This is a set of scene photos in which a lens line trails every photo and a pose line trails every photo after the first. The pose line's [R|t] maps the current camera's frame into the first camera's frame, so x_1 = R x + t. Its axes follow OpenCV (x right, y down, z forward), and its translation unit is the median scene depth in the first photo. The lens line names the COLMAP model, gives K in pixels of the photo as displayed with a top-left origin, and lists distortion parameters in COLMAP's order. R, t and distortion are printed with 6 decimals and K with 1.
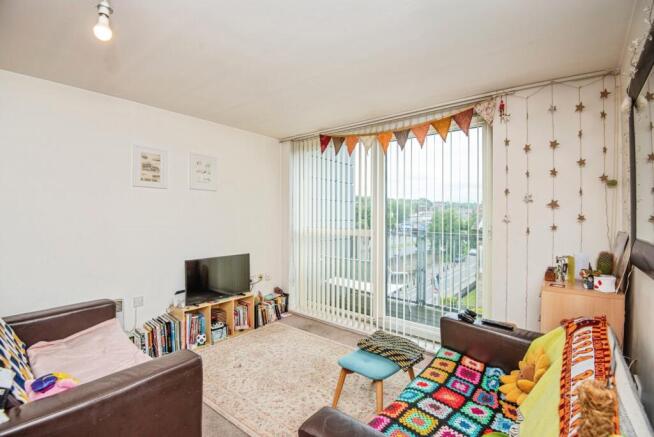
lens RADIAL K [[303.0, 0, 327.0], [0, 303.0, 218.5], [0, 0, 1]] dist [-0.000348, -0.028824]
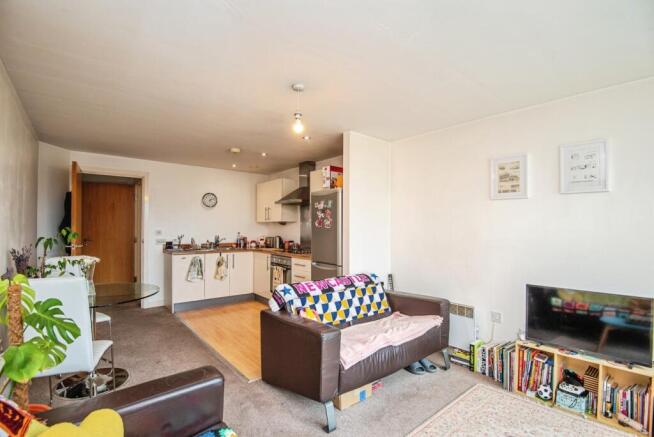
lens RADIAL K [[308.0, 0, 328.2], [0, 308.0, 226.8], [0, 0, 1]] dist [-0.000140, -0.028456]
pose [[-0.193830, -0.013492, -0.980942, 0.580781], [-0.018854, 0.999772, -0.010025, 0.004875], [0.980854, 0.016551, -0.194041, 0.812910]]
